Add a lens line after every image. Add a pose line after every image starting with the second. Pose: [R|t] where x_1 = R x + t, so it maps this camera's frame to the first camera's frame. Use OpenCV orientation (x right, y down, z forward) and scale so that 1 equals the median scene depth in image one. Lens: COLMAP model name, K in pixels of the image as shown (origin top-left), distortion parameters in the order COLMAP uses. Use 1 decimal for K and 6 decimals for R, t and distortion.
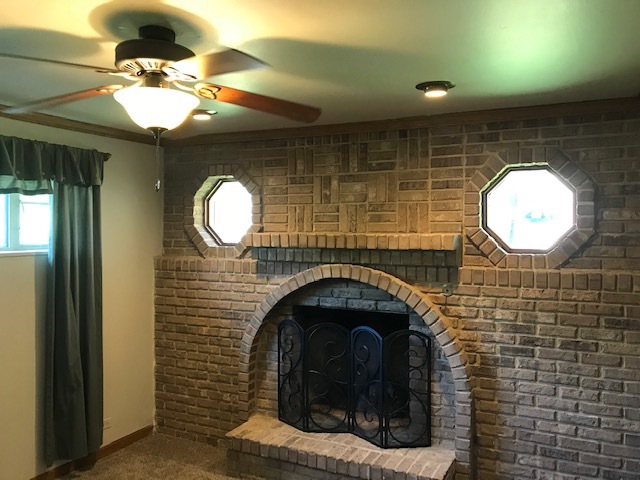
lens RADIAL K [[532.0, 0, 319.9], [0, 532.0, 233.1], [0, 0, 1]] dist [0.028608, -0.033235]
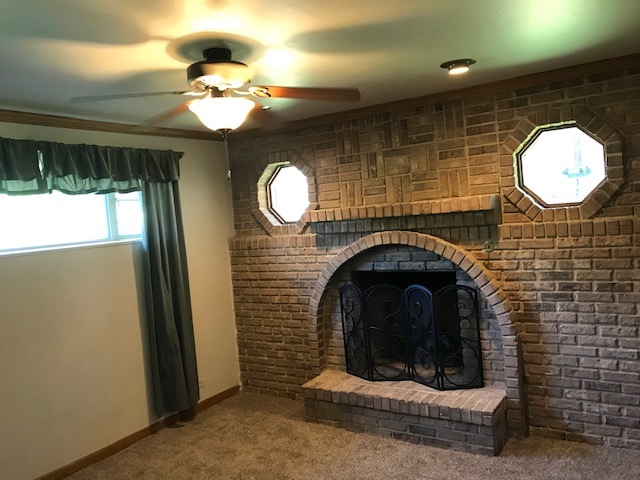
lens RADIAL K [[532.0, 0, 315.1], [0, 532.0, 230.3], [0, 0, 1]] dist [0.028608, -0.033235]
pose [[0.988277, -0.078979, -0.130659, 0.029988], [0.083125, 0.996185, 0.026582, 0.014213], [0.128061, -0.037132, 0.991071, -0.128315]]
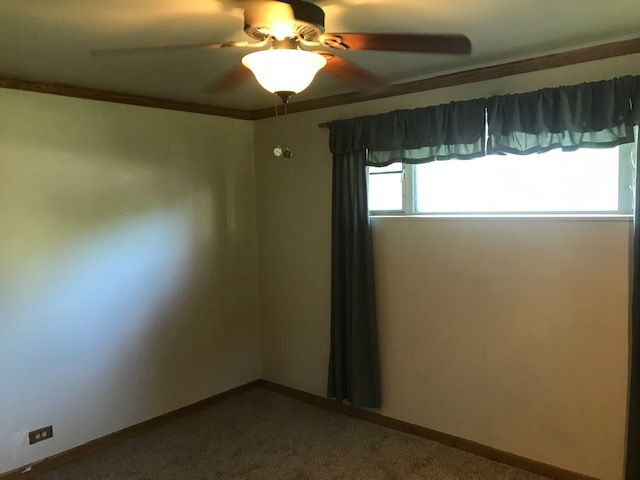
lens RADIAL K [[532.0, 0, 317.8], [0, 532.0, 241.8], [0, 0, 1]] dist [0.028608, -0.033235]
pose [[-0.258644, 0.079177, -0.962722, 0.372307], [0.028348, 0.996828, 0.074366, -0.000352], [0.965557, -0.008056, -0.260068, 0.771649]]
